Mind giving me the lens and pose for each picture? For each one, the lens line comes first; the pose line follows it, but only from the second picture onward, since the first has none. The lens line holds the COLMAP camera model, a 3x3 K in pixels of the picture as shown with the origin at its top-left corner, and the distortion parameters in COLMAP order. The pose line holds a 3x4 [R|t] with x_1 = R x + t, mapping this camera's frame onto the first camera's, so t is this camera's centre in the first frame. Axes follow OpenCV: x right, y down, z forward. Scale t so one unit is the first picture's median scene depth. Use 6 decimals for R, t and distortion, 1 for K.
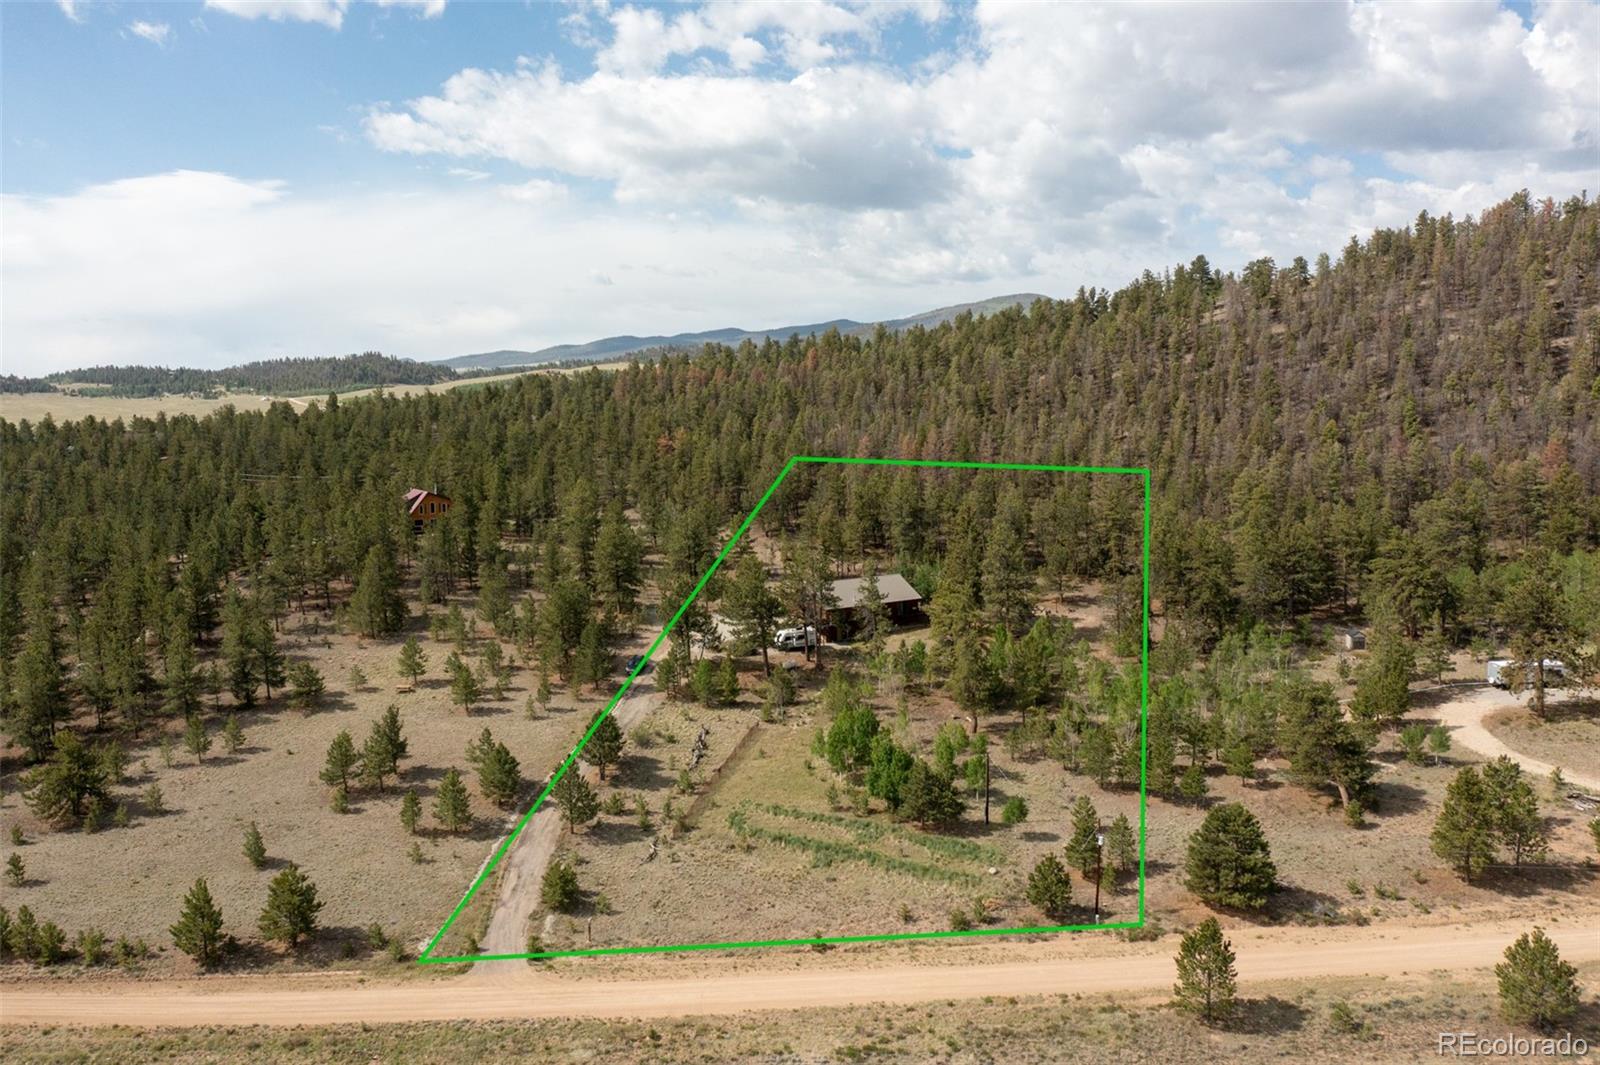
lens RADIAL K [[1255.4, 0, 800.0], [0, 1255.4, 532.5], [0, 0, 1]] dist [-0.019133, -0.011936]
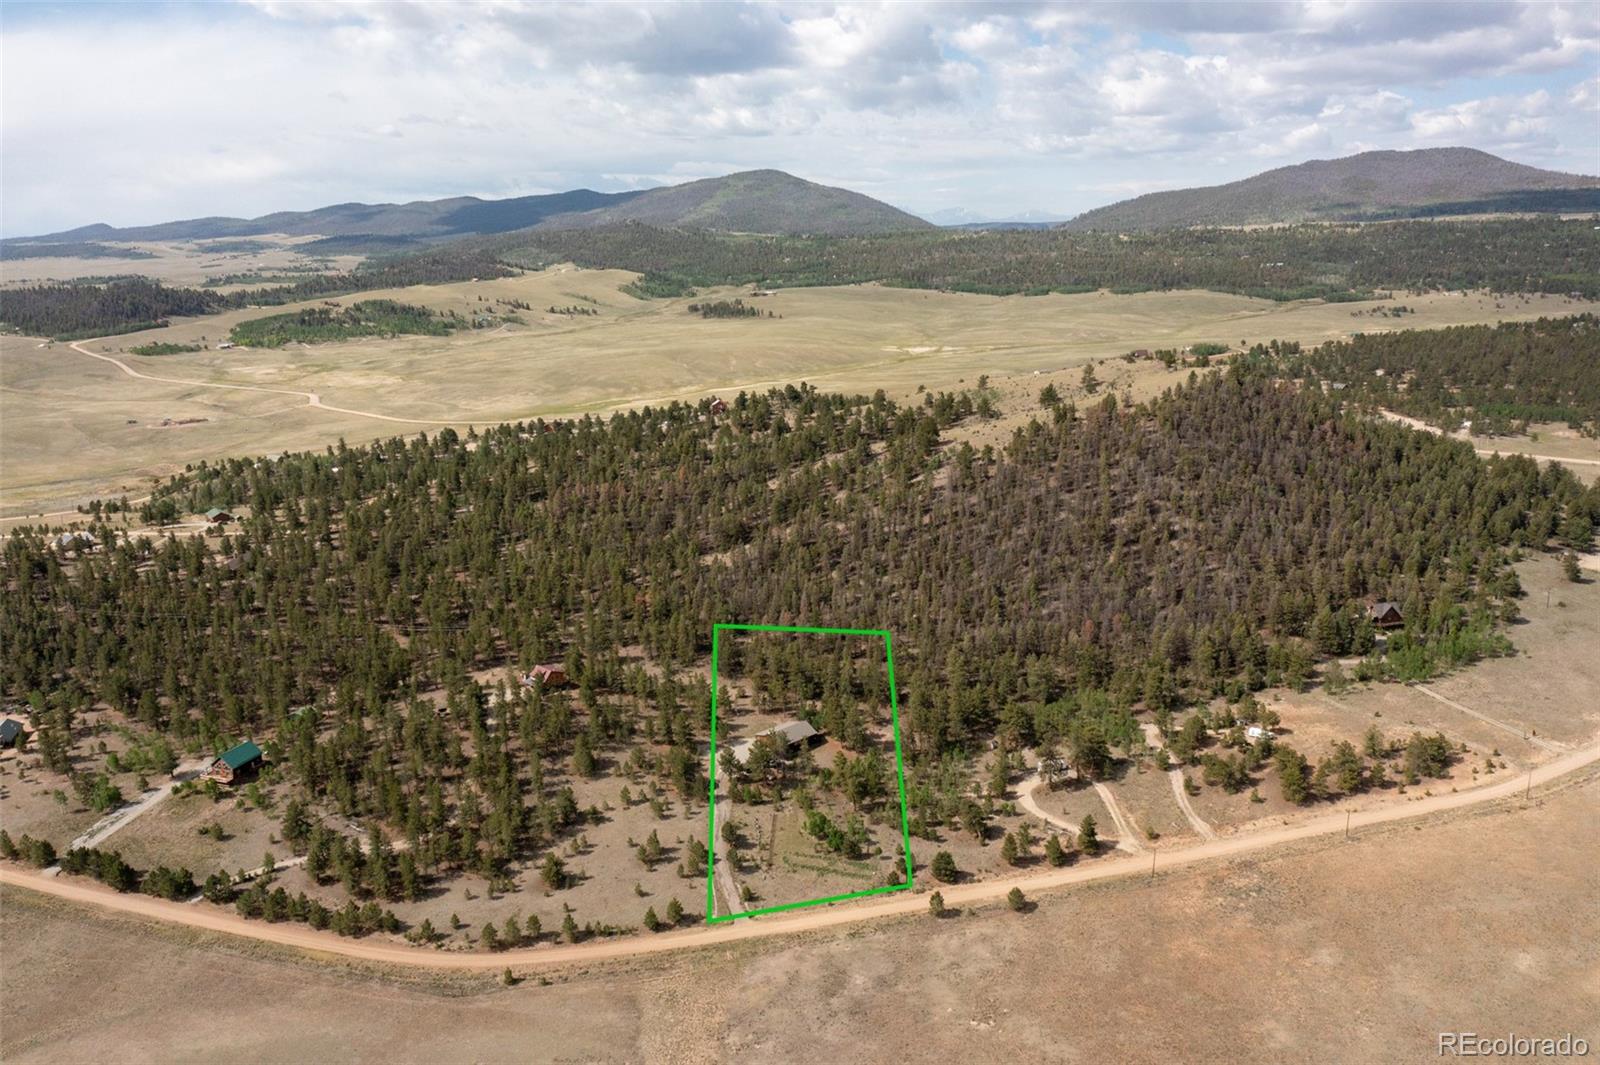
lens RADIAL K [[1255.4, 0, 800.0], [0, 1255.4, 532.5], [0, 0, 1]] dist [-0.019133, -0.011936]
pose [[0.978840, -0.052197, 0.197859, -0.516580], [0.028942, 0.992514, 0.118655, -0.816514], [-0.202571, -0.110418, 0.973023, -1.658058]]
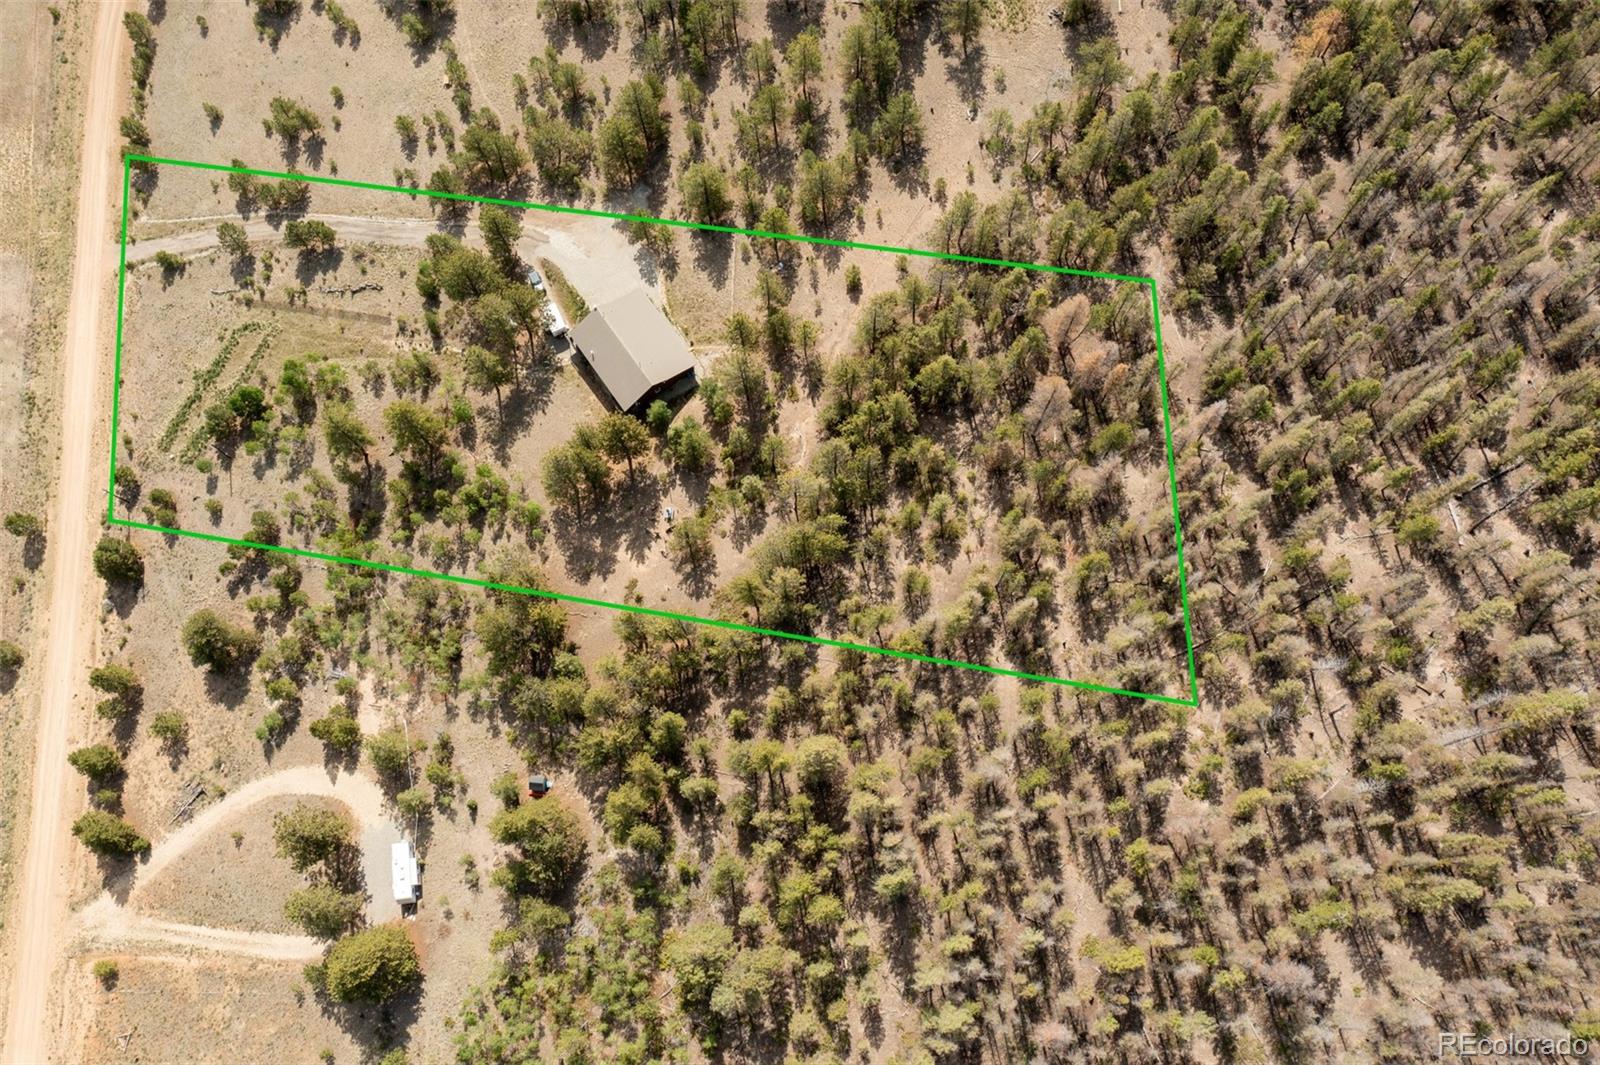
lens RADIAL K [[1255.4, 0, 800.0], [0, 1255.4, 532.5], [0, 0, 1]] dist [-0.019133, -0.011936]
pose [[0.069425, 0.966787, -0.245973, 0.666766], [-0.121271, 0.252919, 0.959857, -1.381879], [0.990189, -0.036809, 0.134802, 1.392023]]
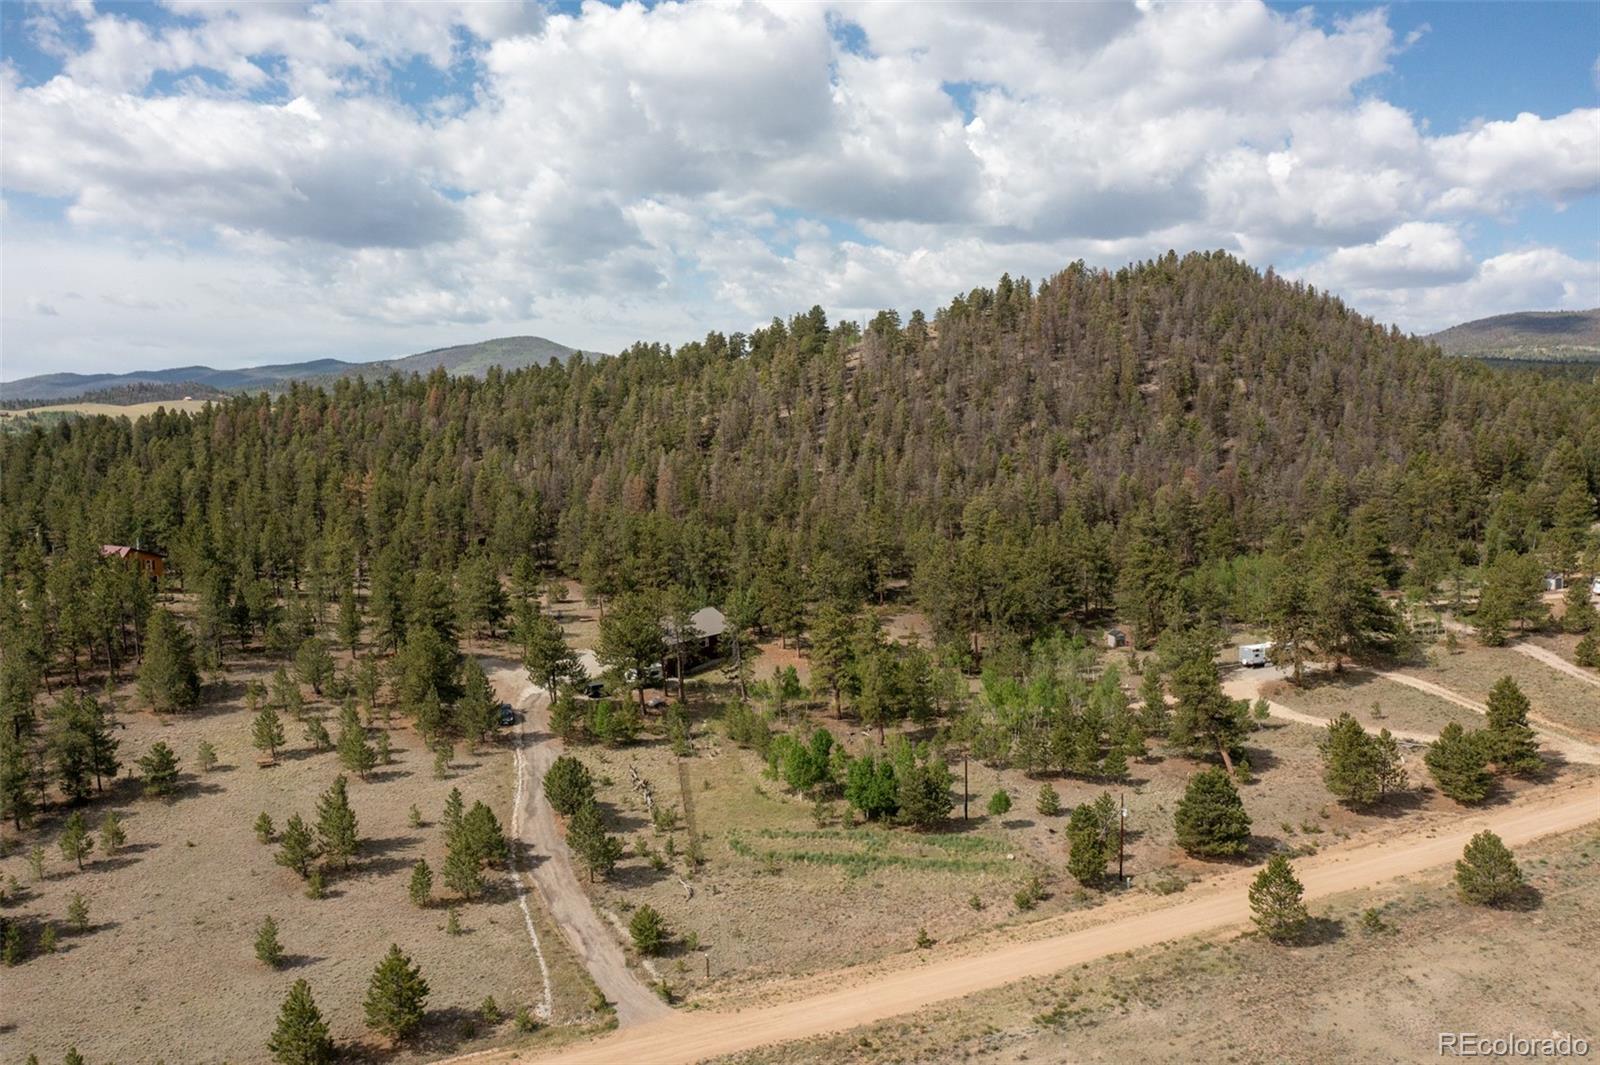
lens RADIAL K [[1267.7, 0, 806.6], [0, 1267.7, 445.5], [0, 0, 1]] dist [-0.013184, -0.006813]
pose [[0.920774, -0.007816, 0.390018, -0.364964], [0.048079, 0.994450, -0.093578, 0.003192], [-0.387122, 0.104916, 0.916040, 0.003869]]
